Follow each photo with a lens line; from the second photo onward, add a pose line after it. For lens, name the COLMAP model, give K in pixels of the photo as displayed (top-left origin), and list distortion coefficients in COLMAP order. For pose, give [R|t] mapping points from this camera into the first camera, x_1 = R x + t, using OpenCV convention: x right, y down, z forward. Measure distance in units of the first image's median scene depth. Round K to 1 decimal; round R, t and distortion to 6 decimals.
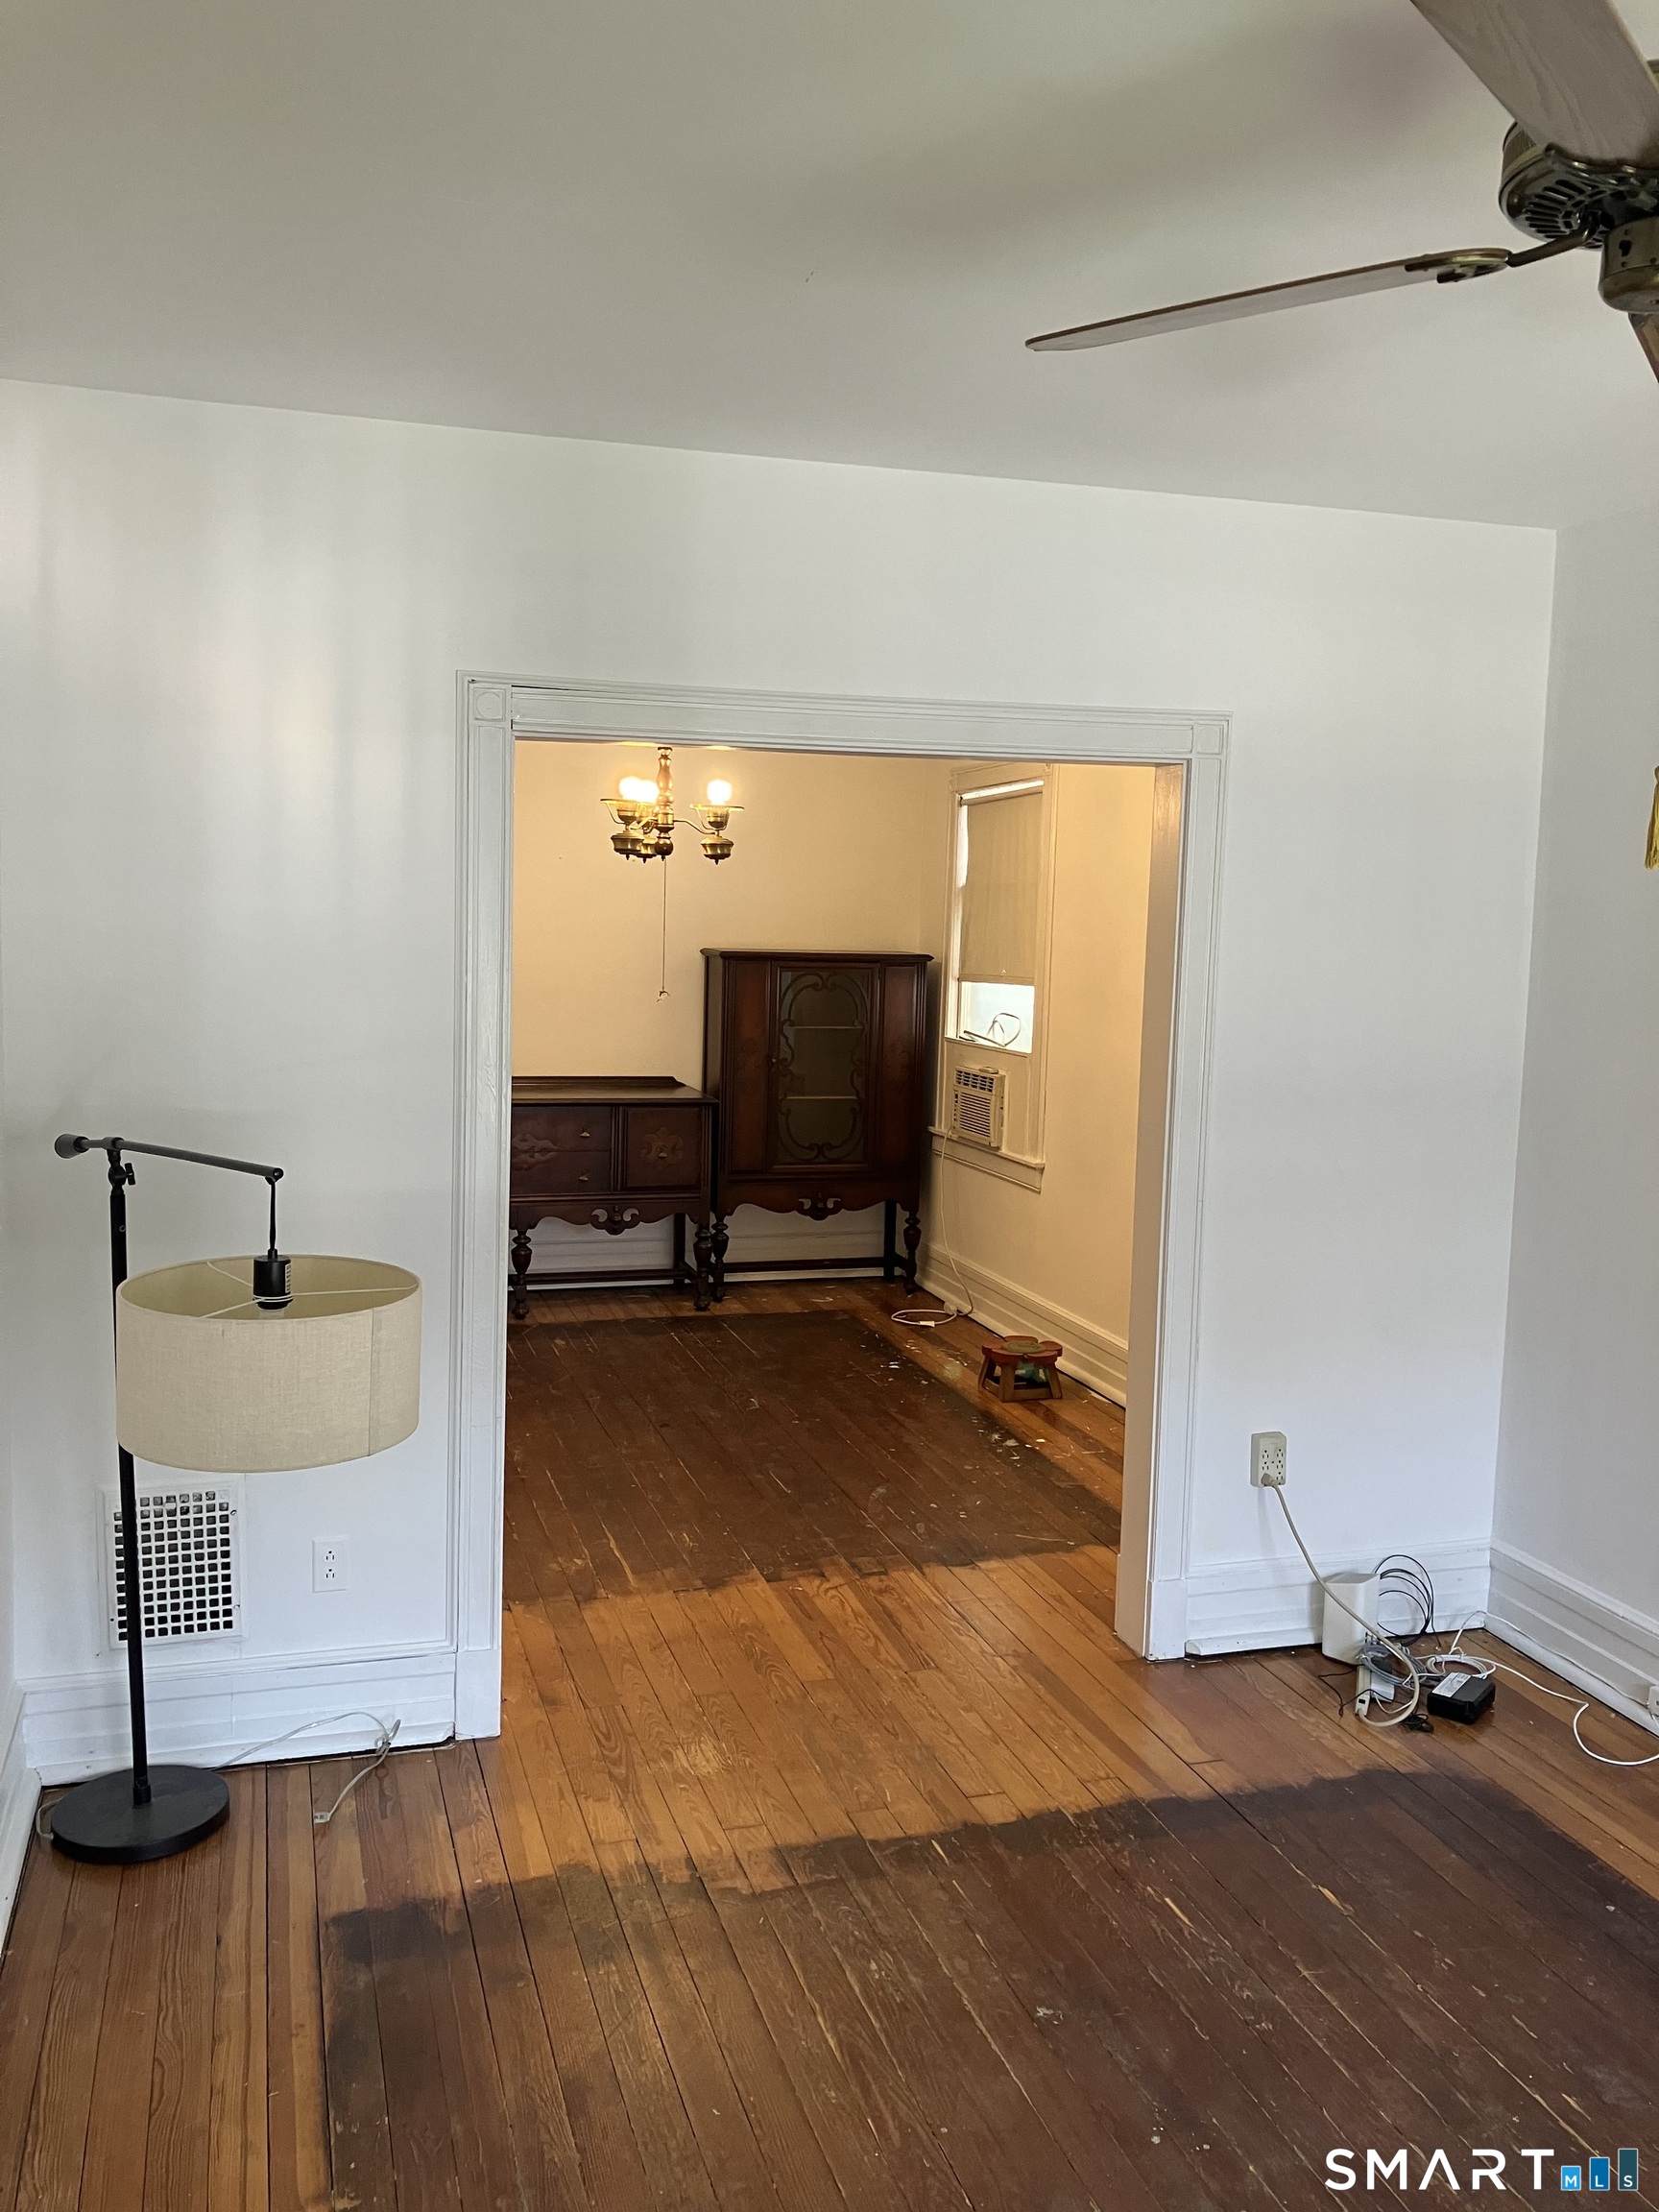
lens RADIAL K [[1880.6, 0, 829.5], [0, 1880.6, 1106.0], [0, 0, 1]] dist [0.004468, 0.004201]
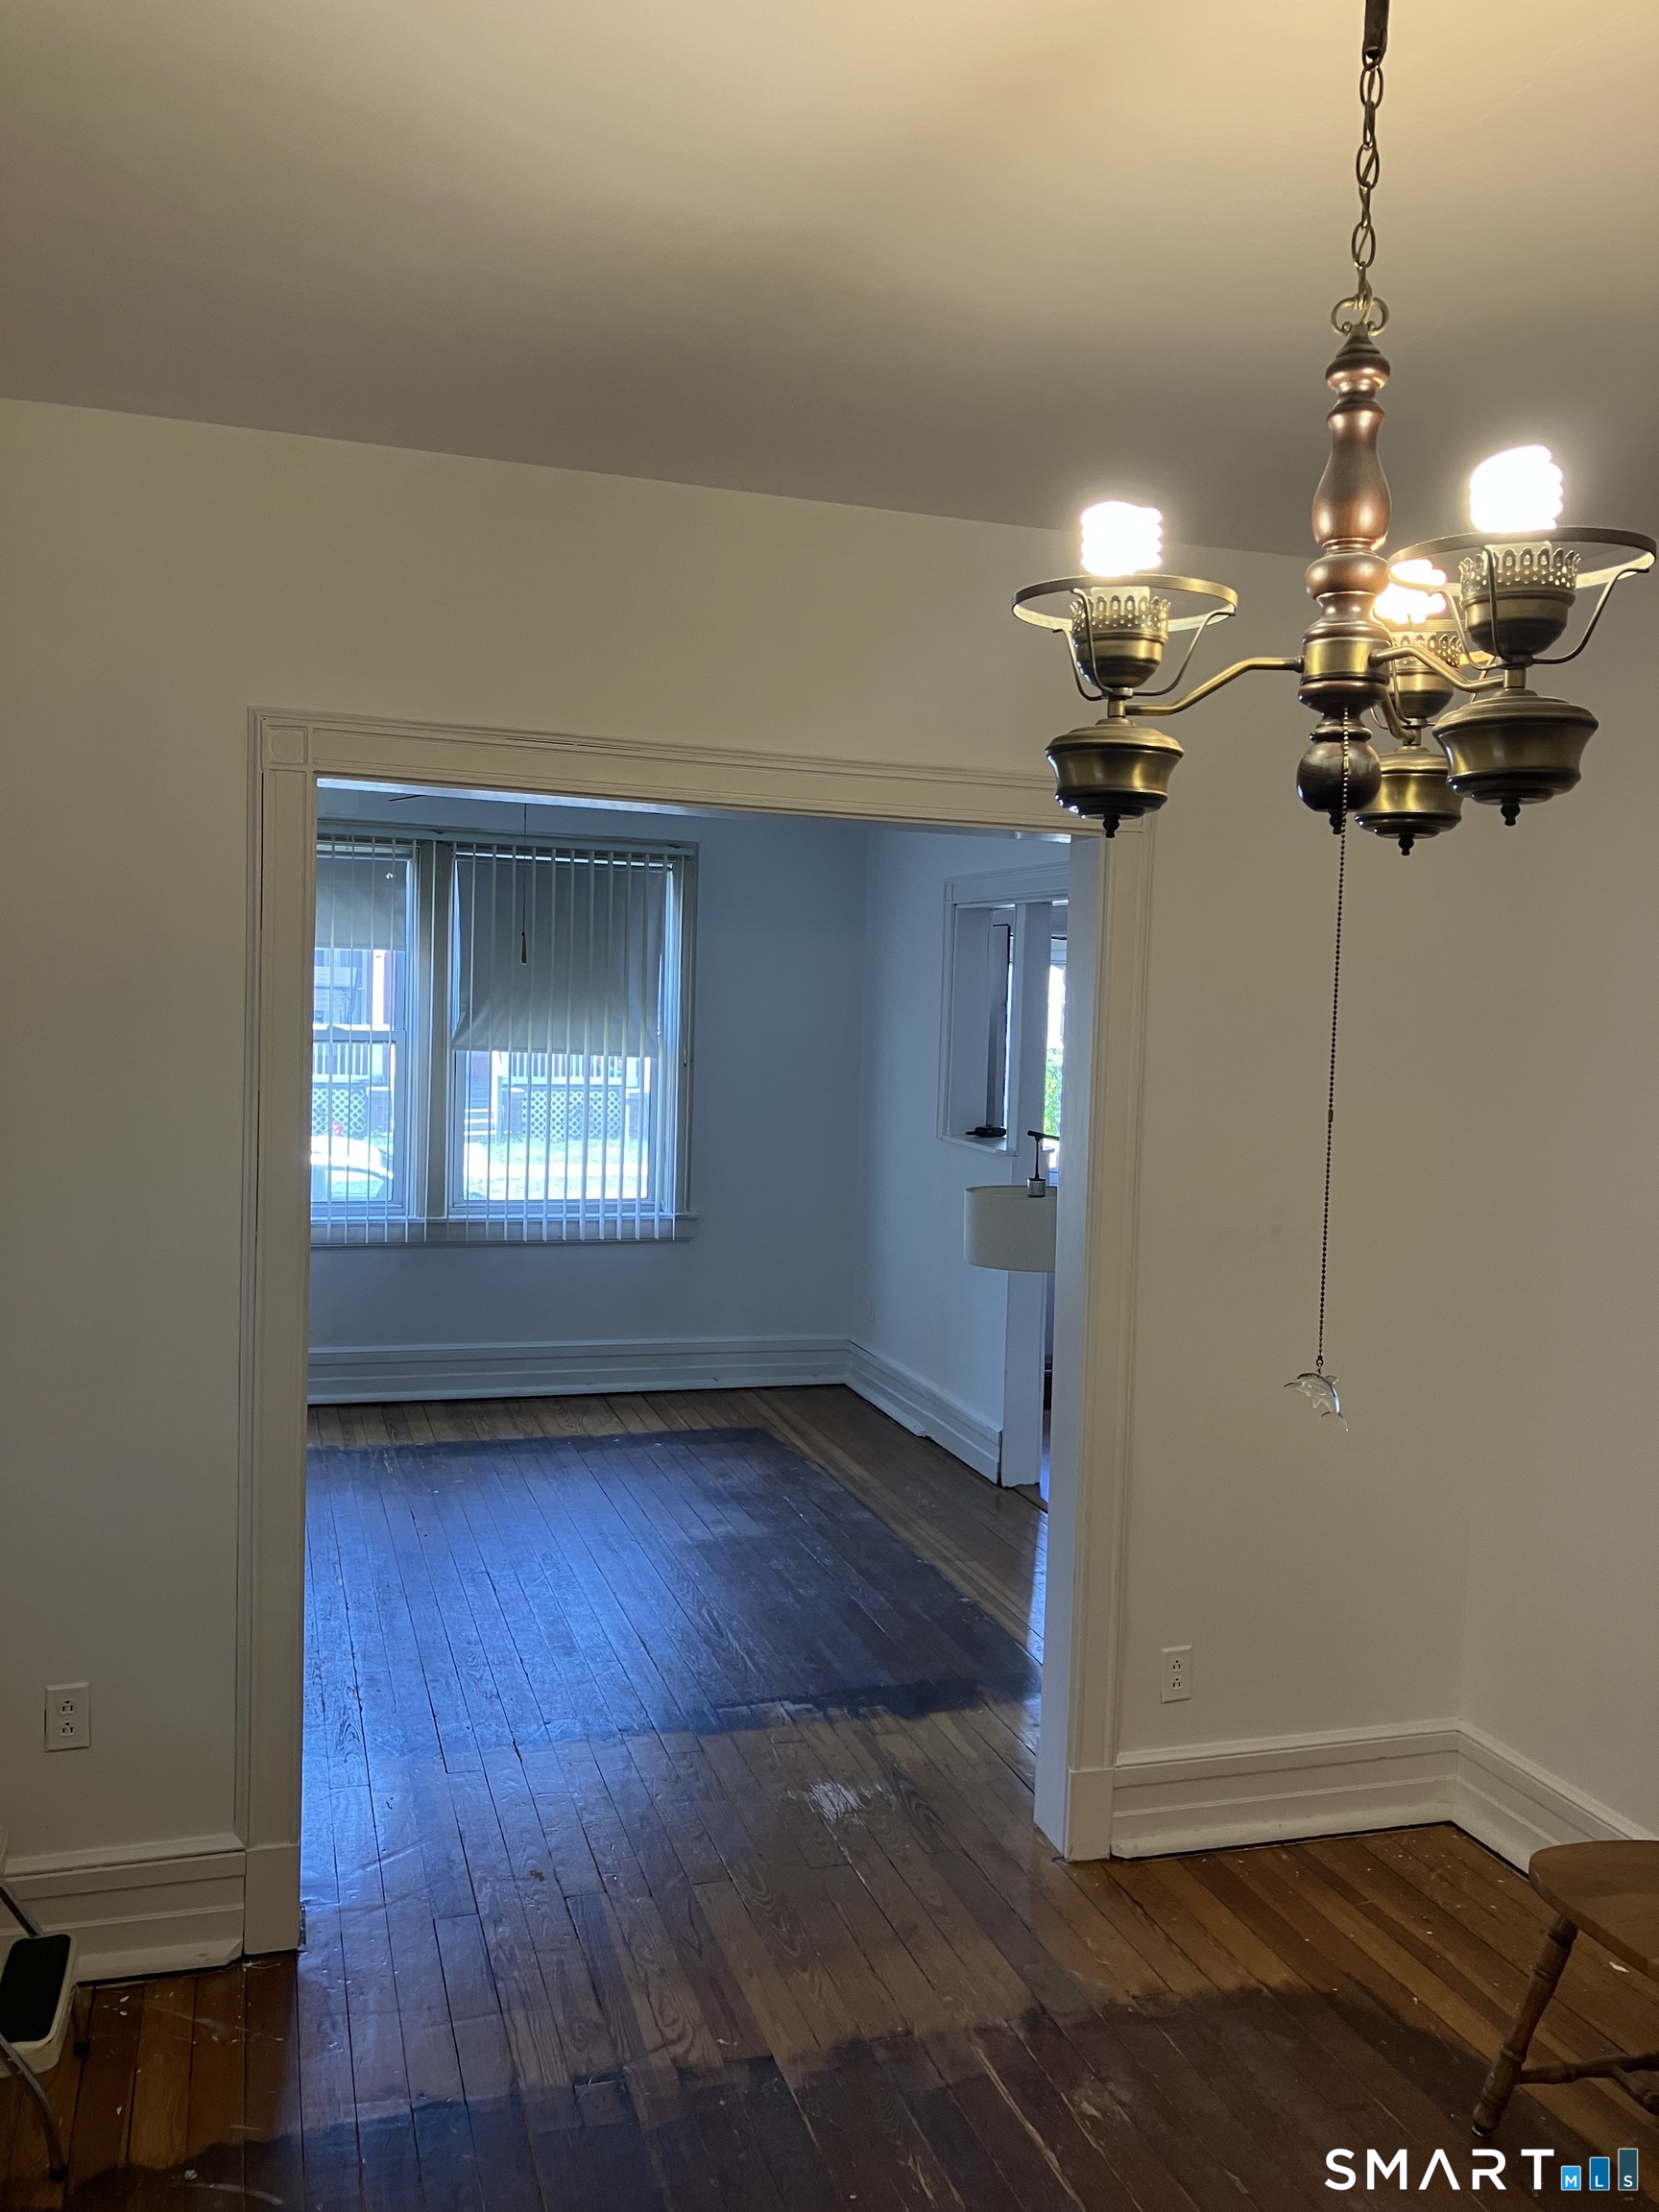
lens RADIAL K [[1880.6, 0, 829.5], [0, 1880.6, 1106.0], [0, 0, 1]] dist [0.004468, 0.004201]
pose [[-0.997859, -0.065233, -0.004627, -0.029824], [-0.065109, 0.984334, 0.163849, -0.173180], [-0.006134, 0.163799, -0.986475, 1.639609]]
